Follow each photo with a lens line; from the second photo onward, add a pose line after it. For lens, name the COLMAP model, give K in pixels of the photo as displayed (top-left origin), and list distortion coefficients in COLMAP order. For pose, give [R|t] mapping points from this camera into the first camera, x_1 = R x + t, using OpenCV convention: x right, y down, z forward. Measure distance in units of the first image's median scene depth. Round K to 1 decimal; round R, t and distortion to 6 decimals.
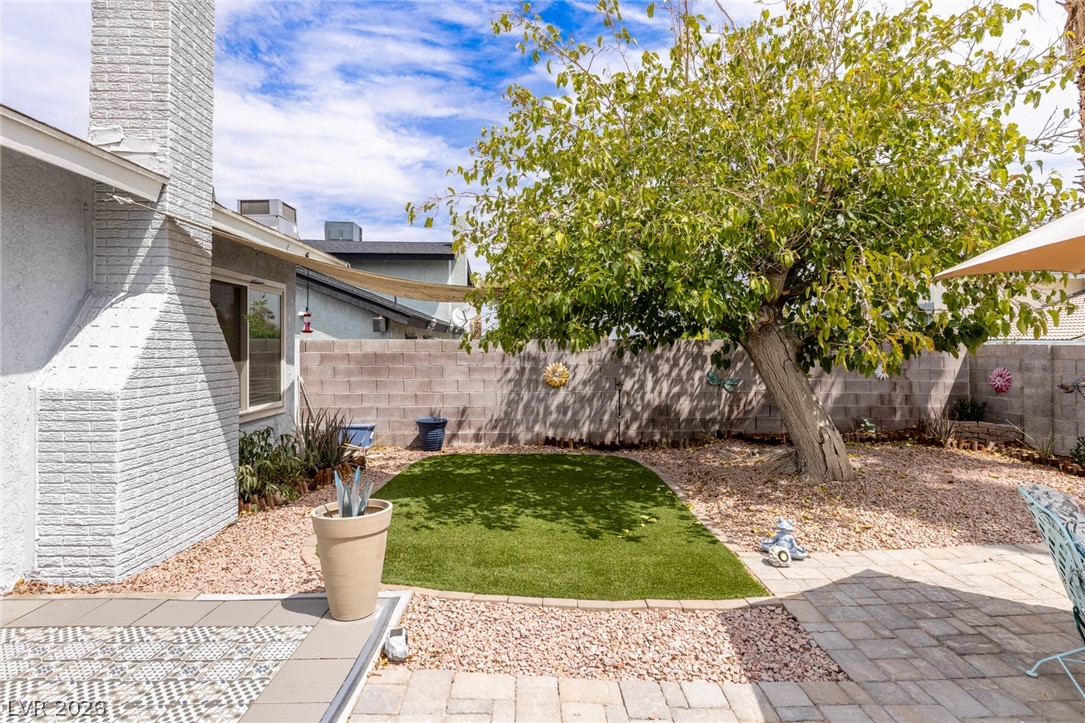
lens RADIAL K [[568.1, 0, 565.3], [0, 568.1, 350.5], [0, 0, 1]] dist [-0.001043, 0.000079]
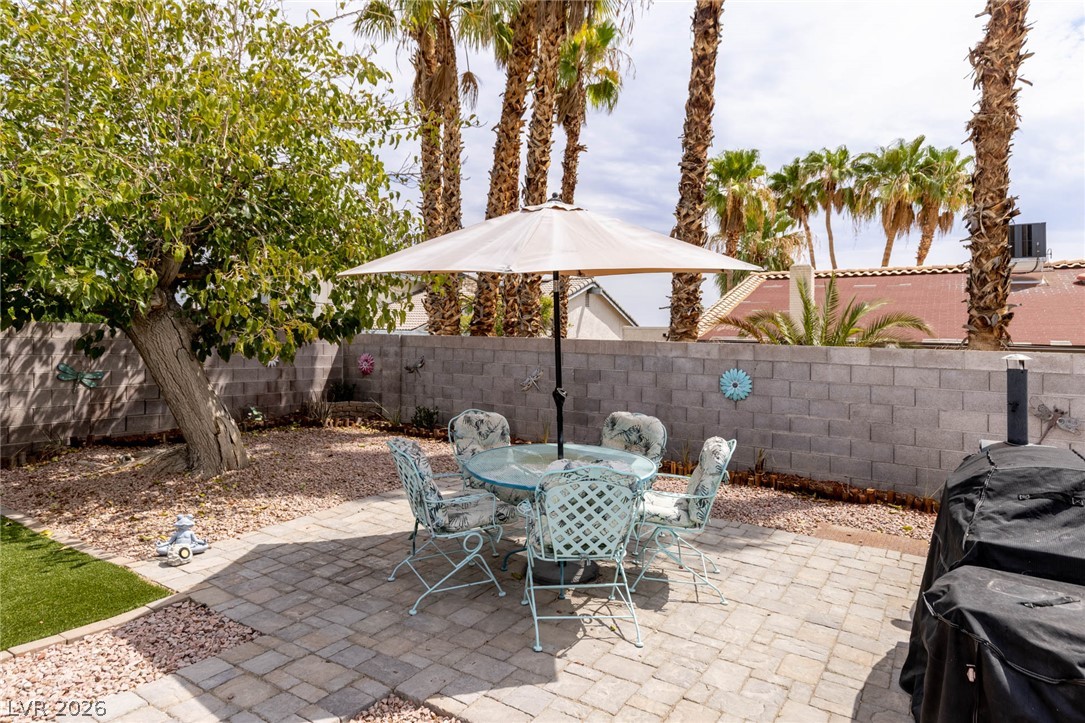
lens RADIAL K [[622.6, 0, 543.6], [0, 622.6, 314.3], [0, 0, 1]] dist [0.020101, -0.000896]
pose [[0.590368, 0.038521, 0.806214, -0.094063], [-0.009564, 0.999124, -0.040735, -0.003265], [-0.807078, 0.016338, 0.590219, -0.091329]]
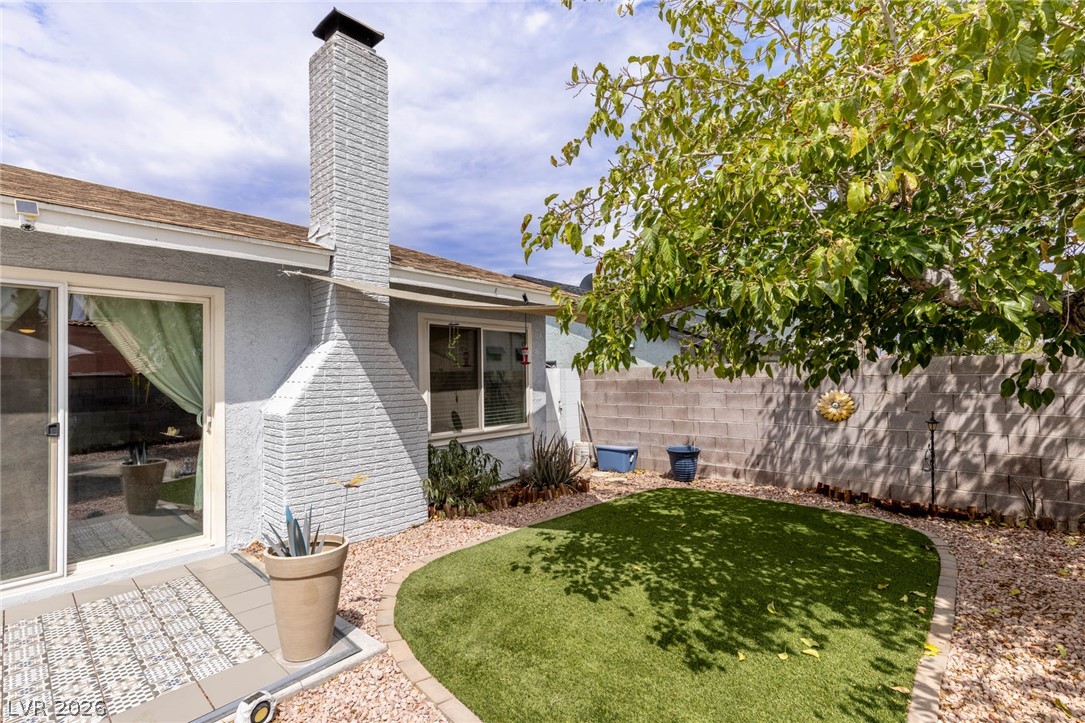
lens RADIAL K [[489.4, 0, 552.8], [0, 489.4, 377.3], [0, 0, 1]] dist [0.012983, -0.000047]
pose [[0.715952, -0.013679, -0.698015, 0.302560], [0.016916, 0.999854, -0.002244, -0.003442], [0.697944, -0.010201, 0.716079, 0.387139]]
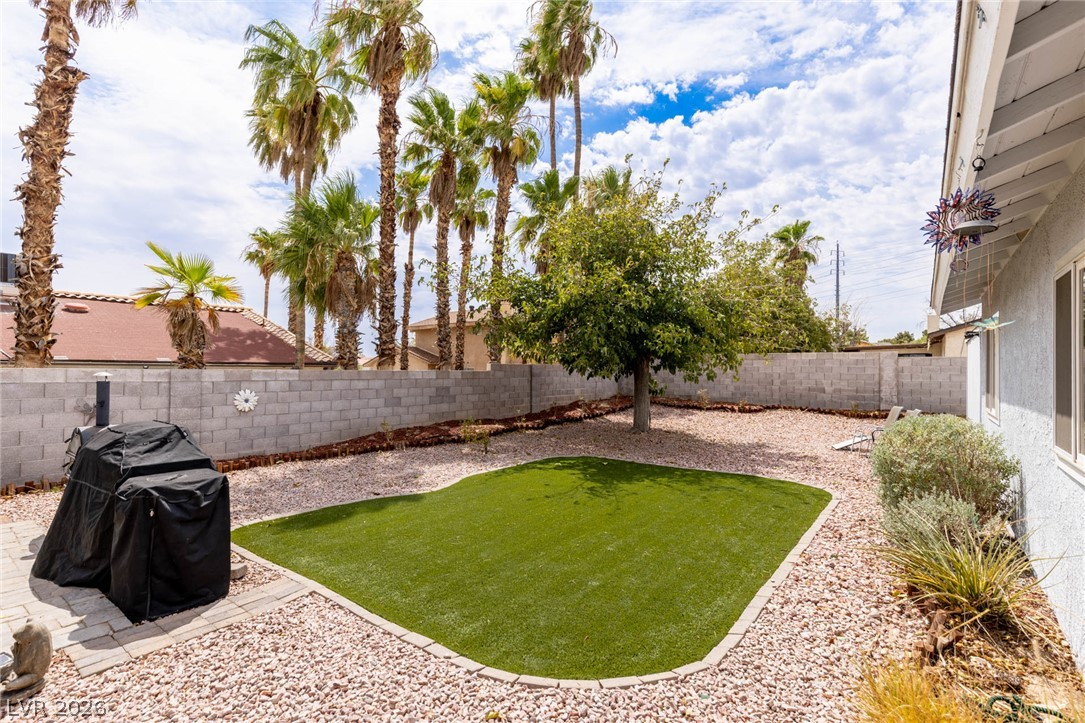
lens RADIAL K [[489.5, 0, 555.2], [0, 489.5, 379.9], [0, 0, 1]] dist [0.013469, -0.000627]
pose [[-0.770297, -0.031066, 0.636928, -0.440440], [-0.013293, 0.999378, 0.032668, -0.019207], [-0.637546, 0.016697, -0.770231, 0.071484]]
